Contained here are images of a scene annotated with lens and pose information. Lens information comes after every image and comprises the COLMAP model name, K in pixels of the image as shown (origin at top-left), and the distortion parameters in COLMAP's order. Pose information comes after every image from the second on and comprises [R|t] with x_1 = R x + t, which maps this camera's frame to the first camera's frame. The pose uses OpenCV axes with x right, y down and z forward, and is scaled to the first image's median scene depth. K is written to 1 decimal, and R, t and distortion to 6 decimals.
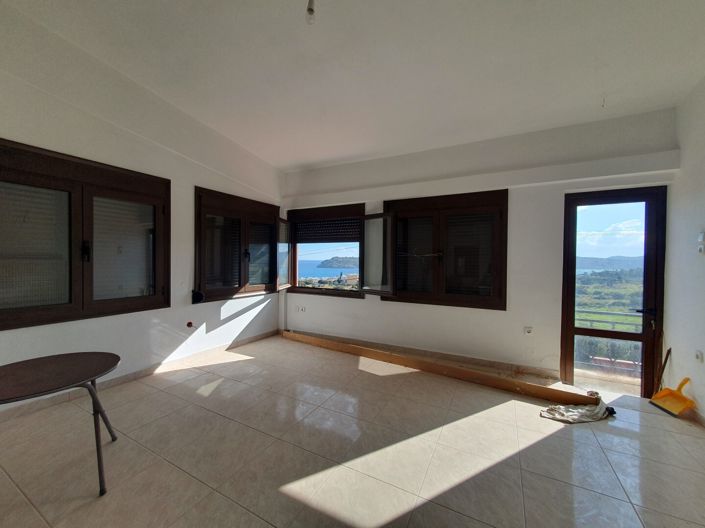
lens RADIAL K [[281.4, 0, 353.7], [0, 281.4, 266.8], [0, 0, 1]] dist [-0.000298, 0.000029]
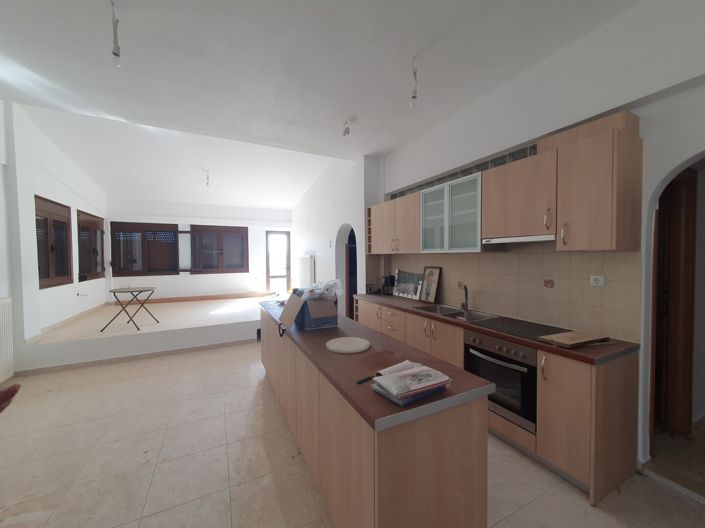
lens RADIAL K [[281.4, 0, 352.4], [0, 281.4, 262.1], [0, 0, 1]] dist [-0.000298, 0.000029]
pose [[0.565887, -0.038866, 0.823567, -1.118919], [0.022306, 0.999244, 0.031830, -0.007515], [-0.824181, 0.000358, 0.566326, -1.351652]]
